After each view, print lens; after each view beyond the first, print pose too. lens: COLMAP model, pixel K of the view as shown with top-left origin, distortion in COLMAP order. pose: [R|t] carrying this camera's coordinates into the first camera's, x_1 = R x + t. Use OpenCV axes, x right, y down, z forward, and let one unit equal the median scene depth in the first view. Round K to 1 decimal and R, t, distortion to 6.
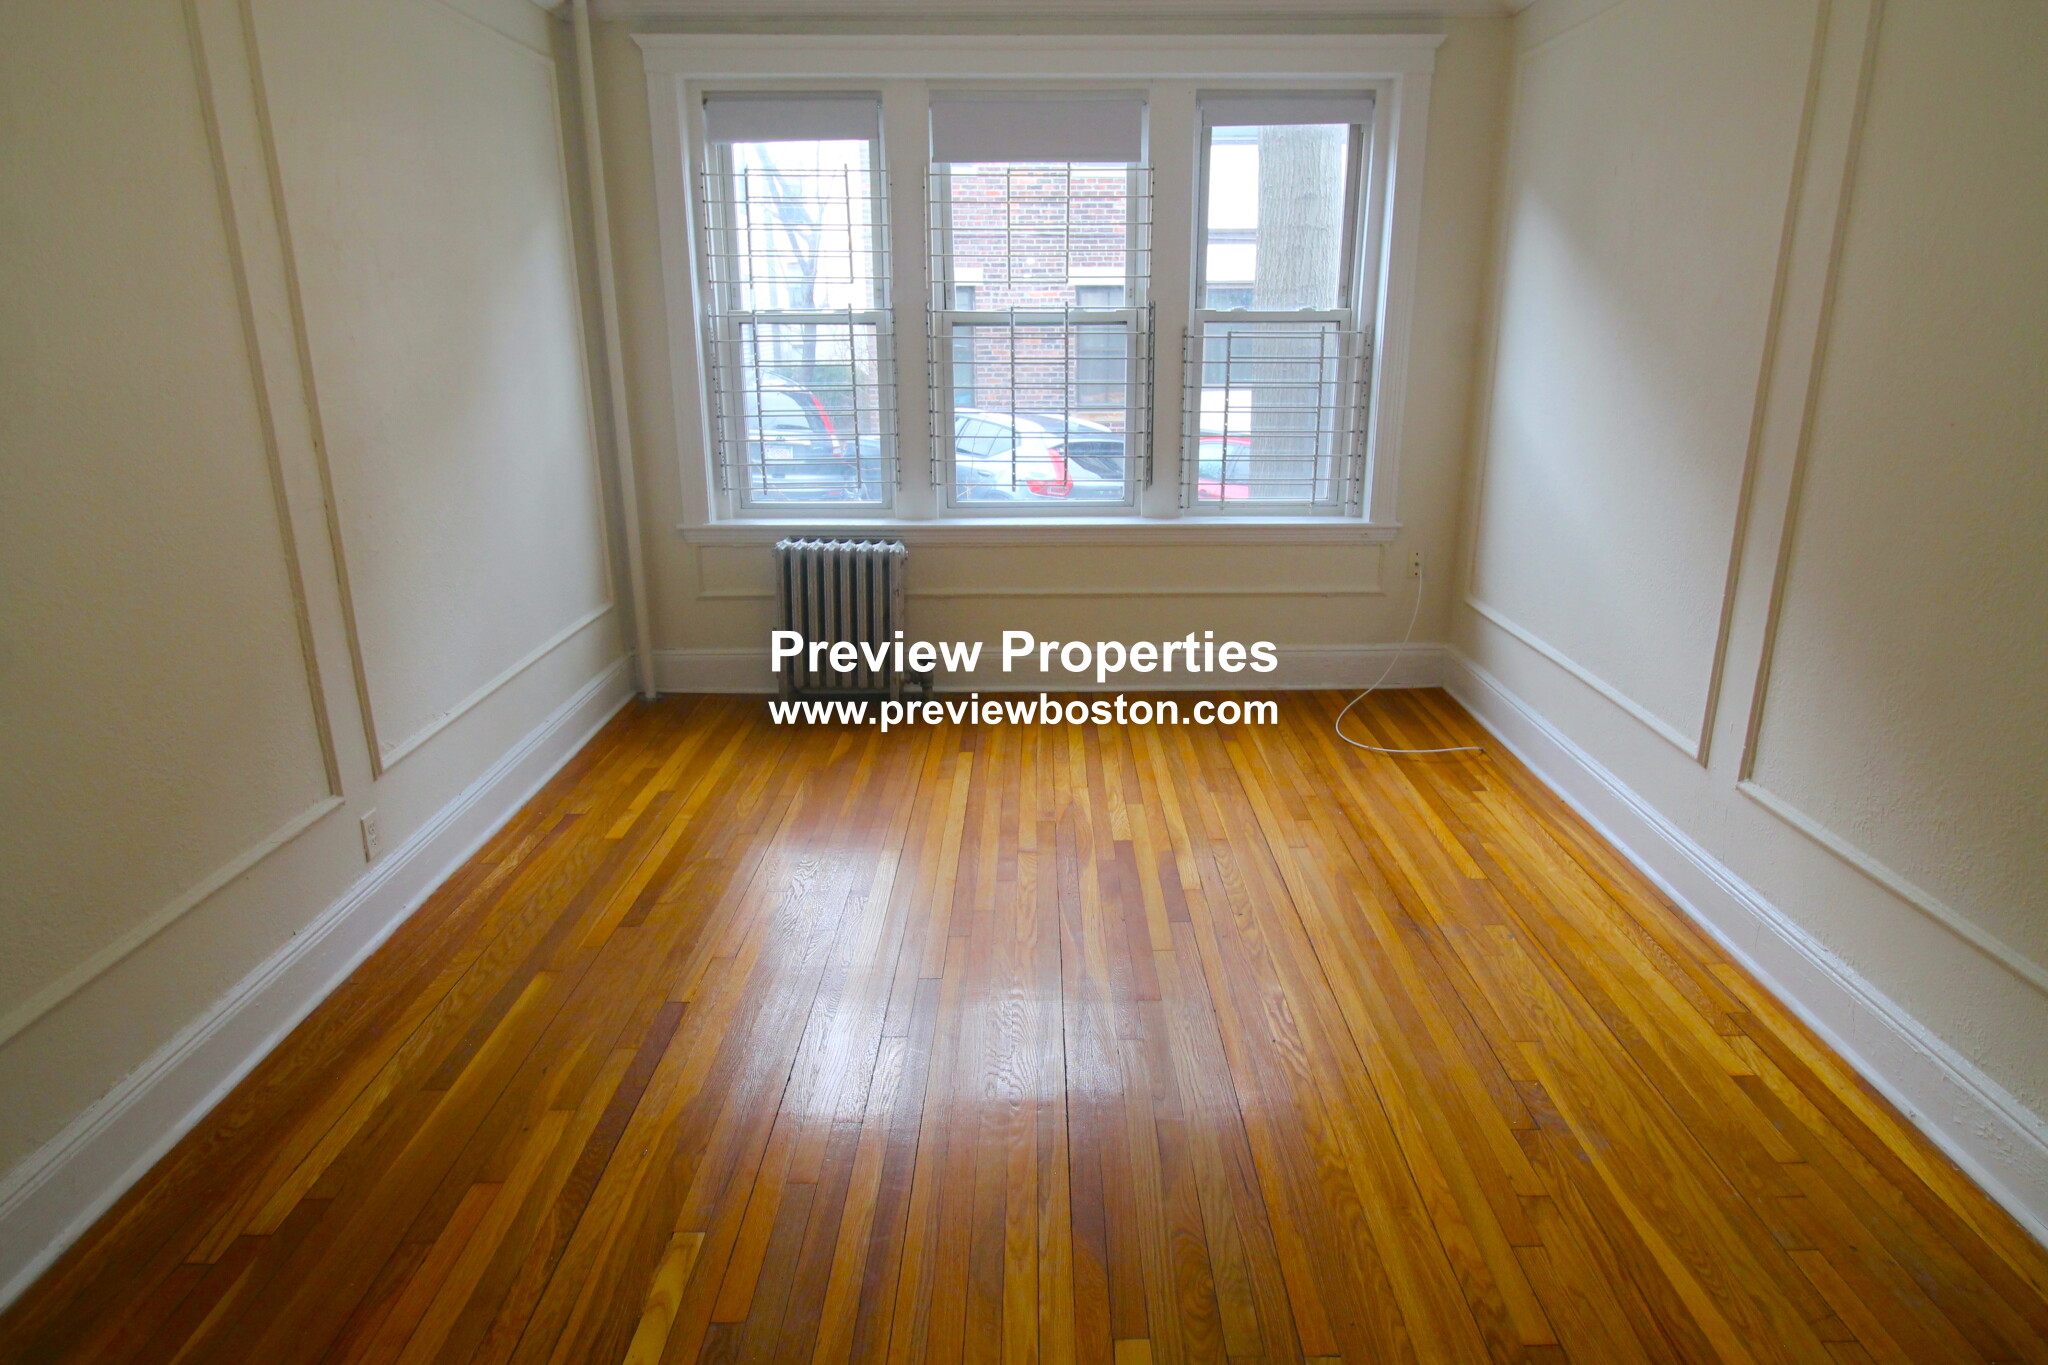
lens RADIAL K [[1194.2, 0, 1038.4], [0, 1194.2, 672.6], [0, 0, 1]] dist [-0.010808, -0.002043]
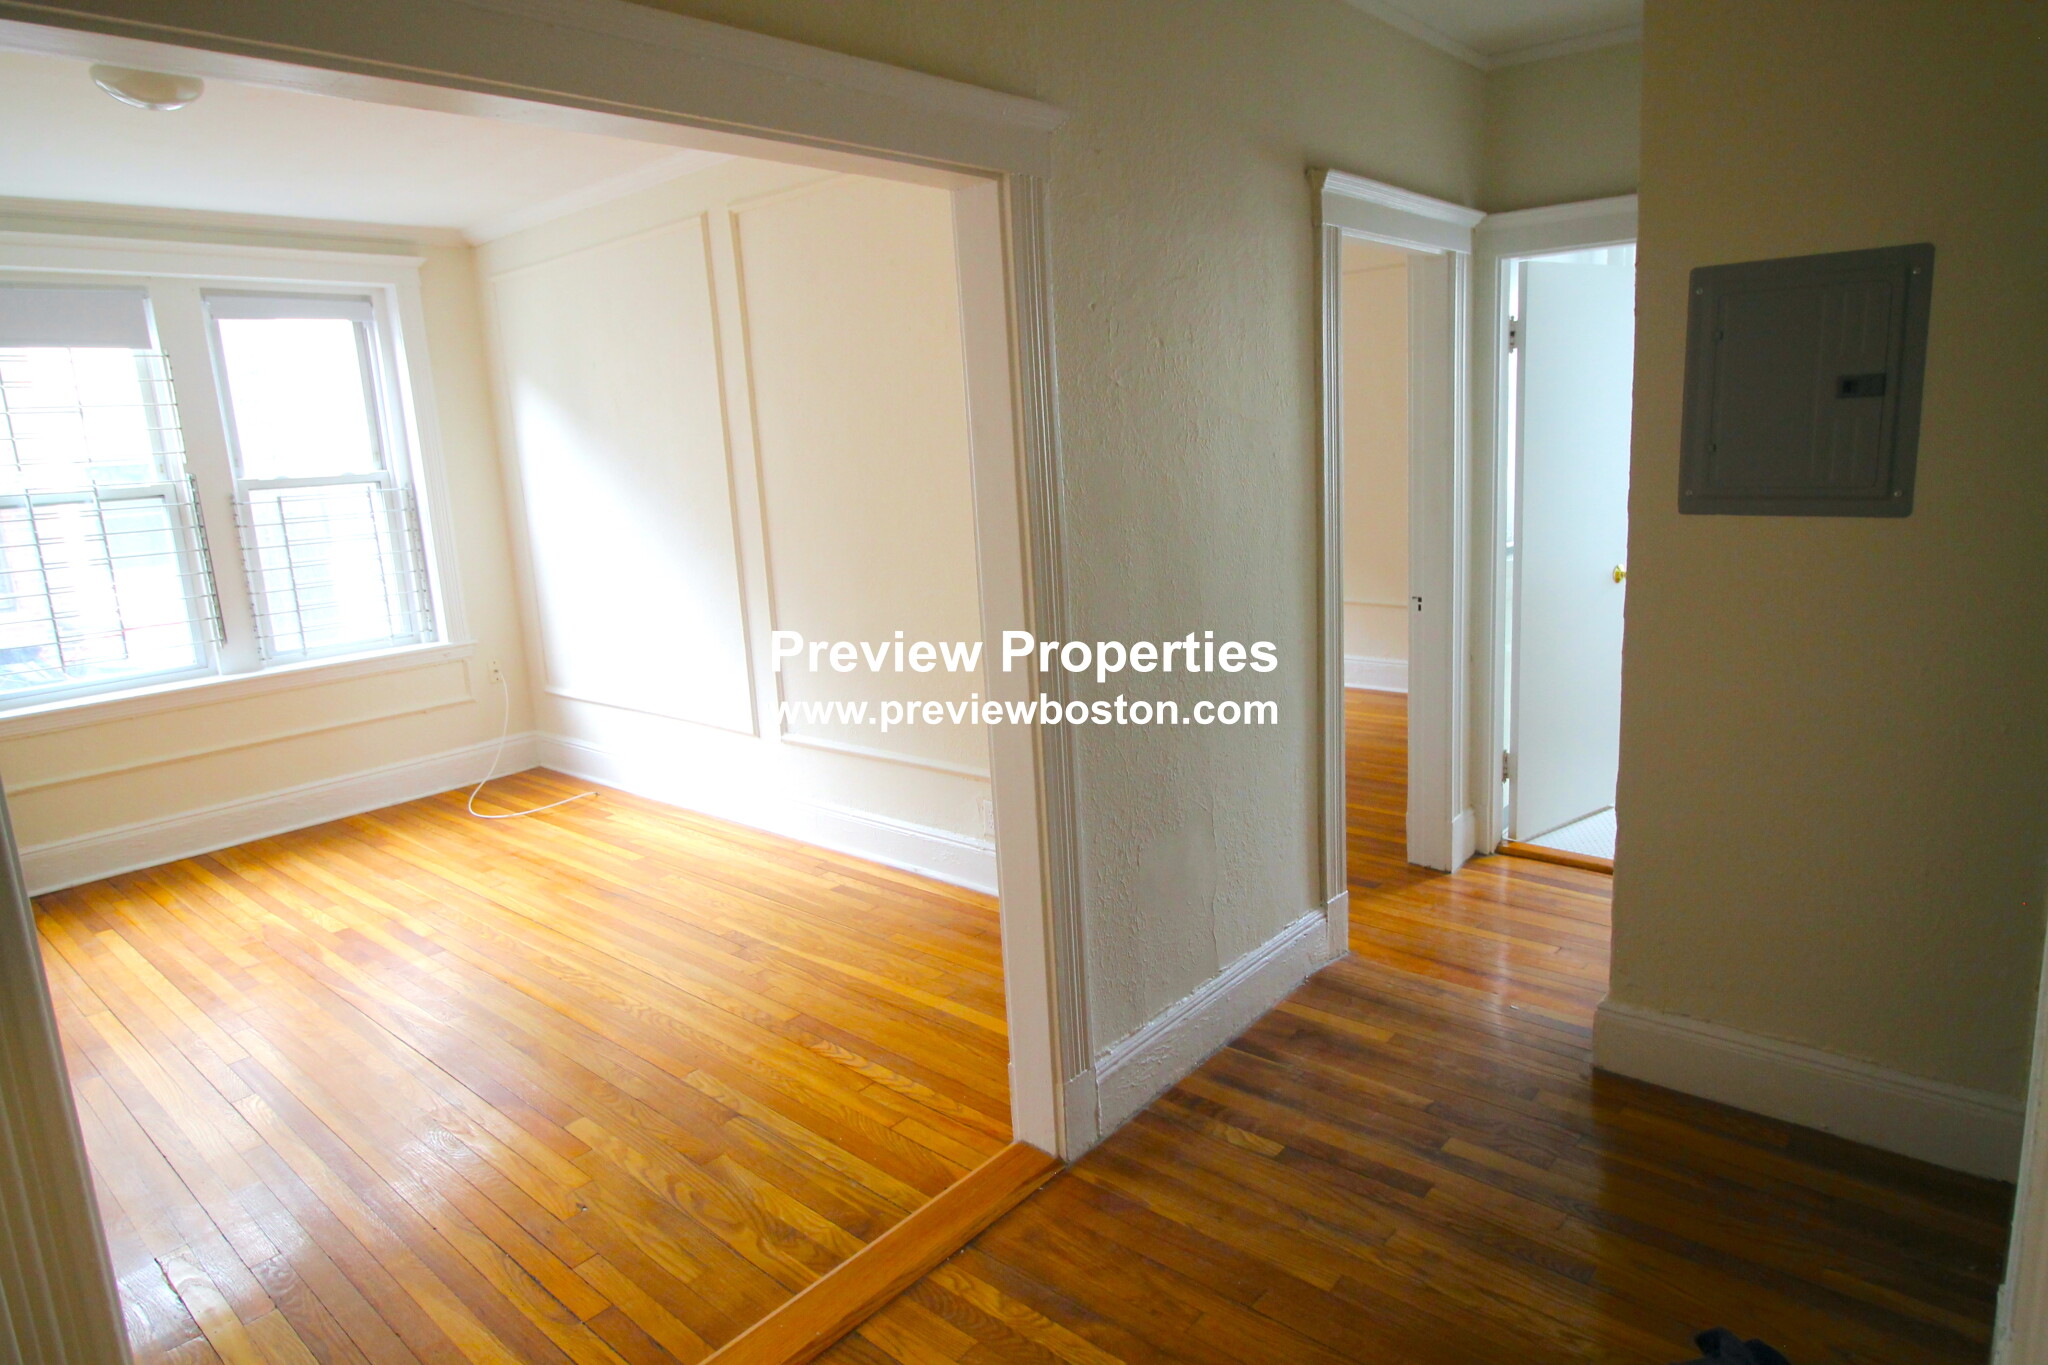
lens RADIAL K [[1194.2, 0, 1038.4], [0, 1194.2, 672.6], [0, 0, 1]] dist [-0.010808, -0.002043]
pose [[0.661474, -0.177984, 0.728542, -0.247158], [0.264594, 0.964349, -0.004644, 0.077224], [-0.701742, 0.195840, 0.684986, -0.265906]]
